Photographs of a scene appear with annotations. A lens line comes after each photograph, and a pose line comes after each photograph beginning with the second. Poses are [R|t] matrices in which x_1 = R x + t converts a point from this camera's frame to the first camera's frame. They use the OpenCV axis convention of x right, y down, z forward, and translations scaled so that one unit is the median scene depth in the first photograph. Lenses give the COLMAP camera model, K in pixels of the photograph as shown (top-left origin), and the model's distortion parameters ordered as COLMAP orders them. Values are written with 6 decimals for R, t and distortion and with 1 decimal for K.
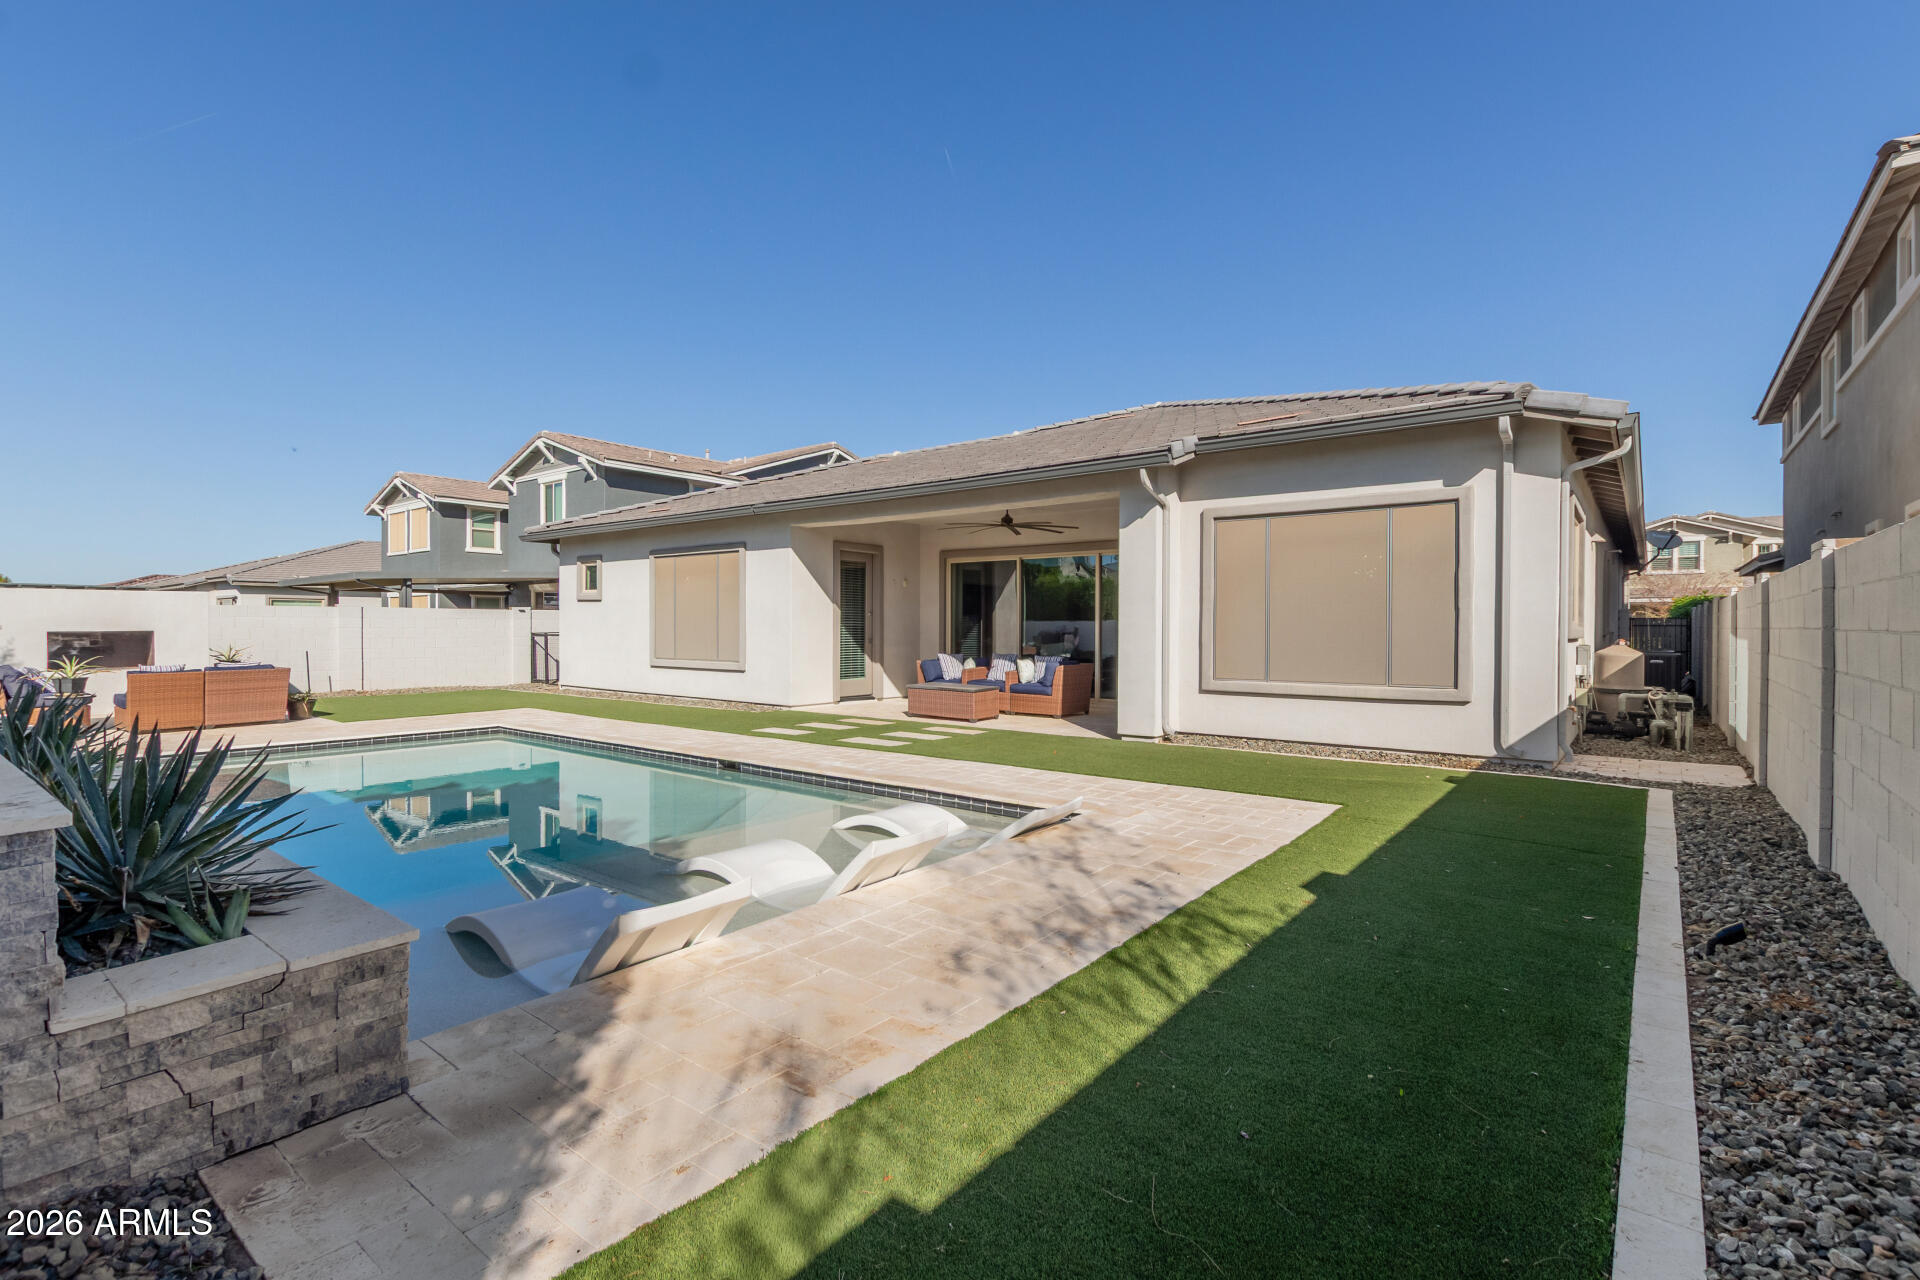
lens RADIAL K [[877.7, 0, 959.9], [0, 877.7, 622.2], [0, 0, 1]] dist [-0.000372, -0.000174]
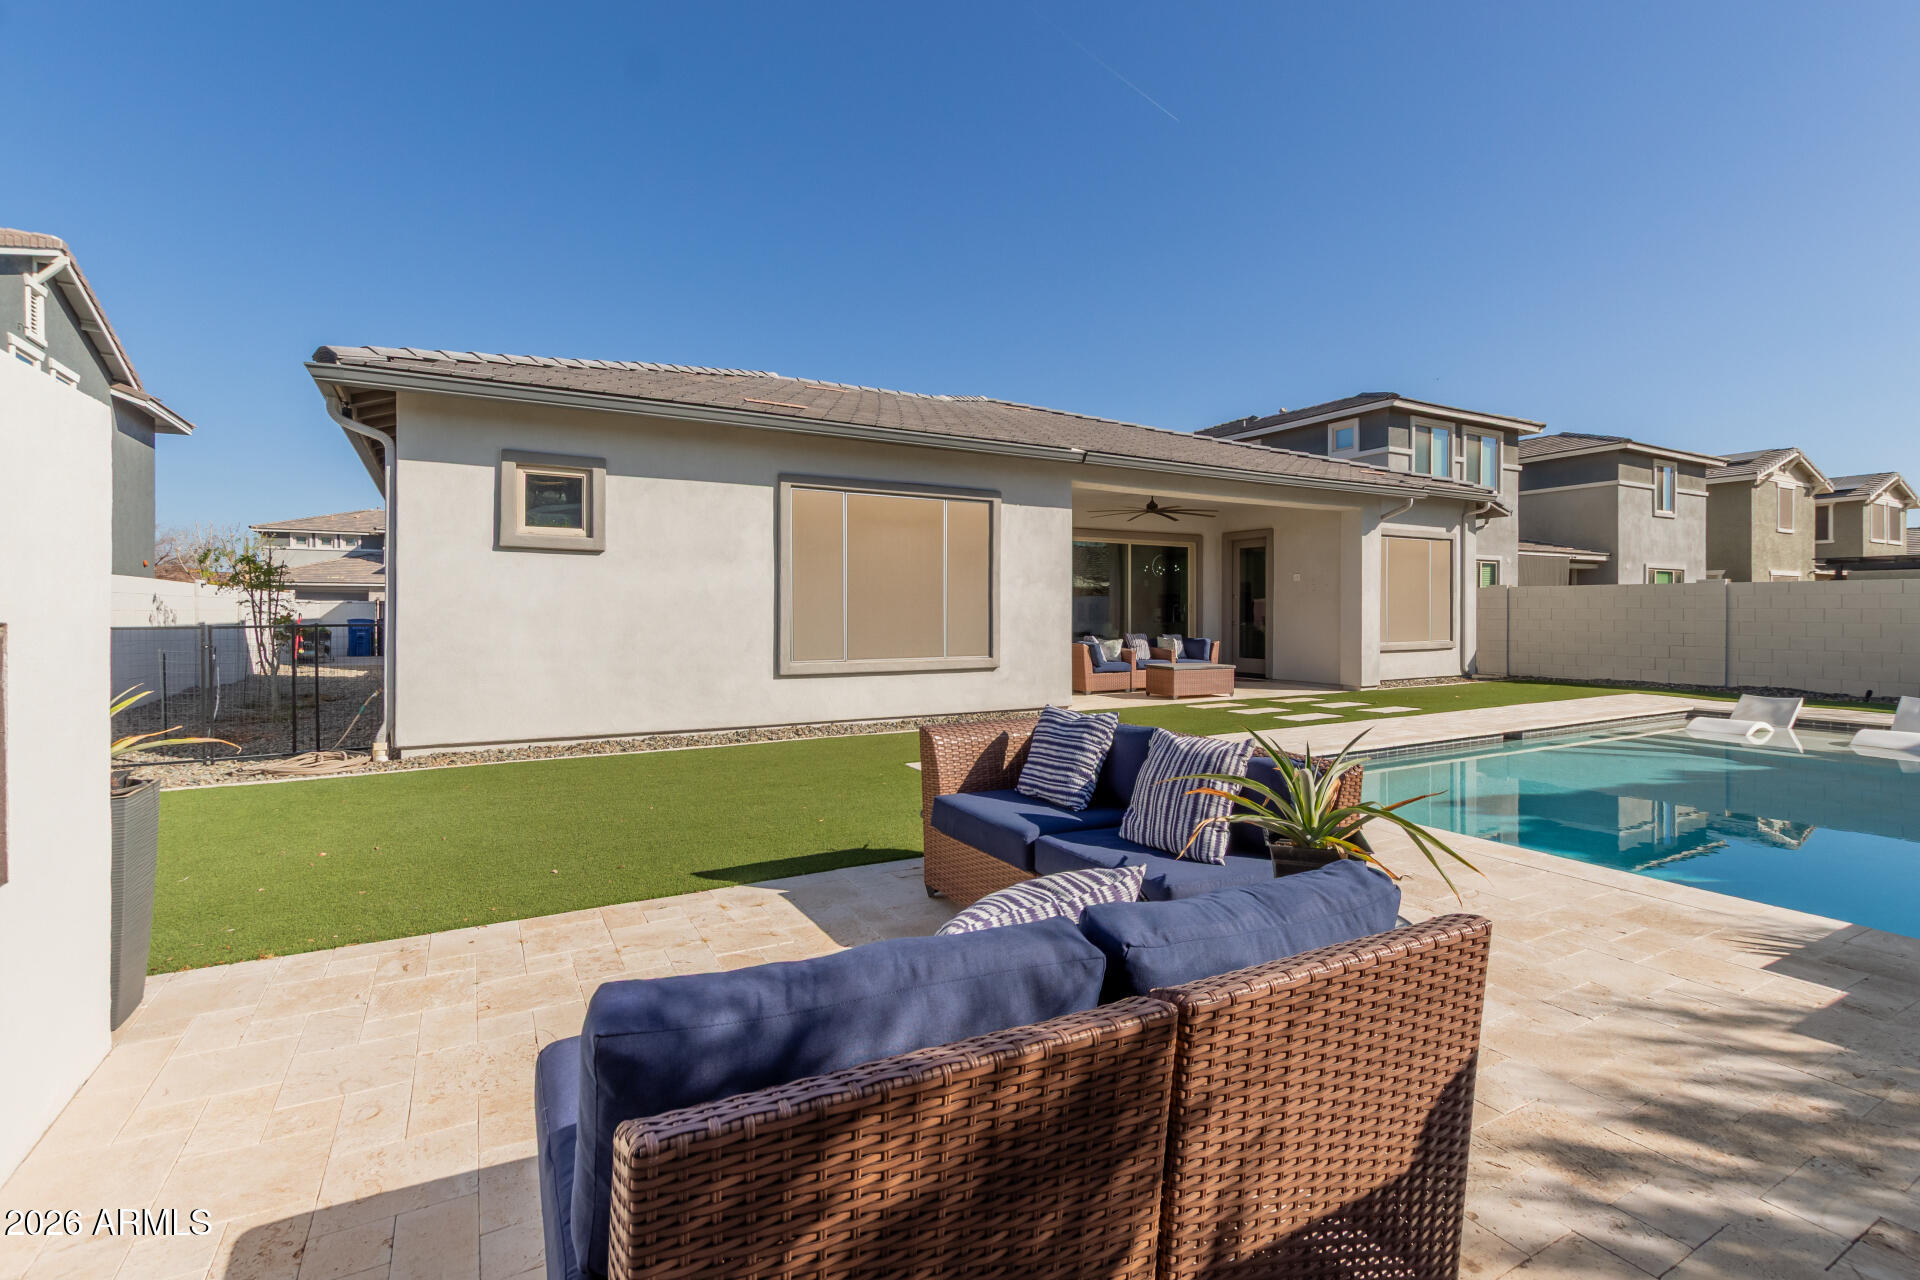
lens RADIAL K [[877.7, 0, 959.9], [0, 877.7, 622.2], [0, 0, 1]] dist [-0.000372, -0.000174]
pose [[0.383564, -0.009878, 0.923461, -1.062327], [-0.002492, 0.999928, 0.011731, 0.011220], [-0.923511, -0.006801, 0.383512, 0.851588]]
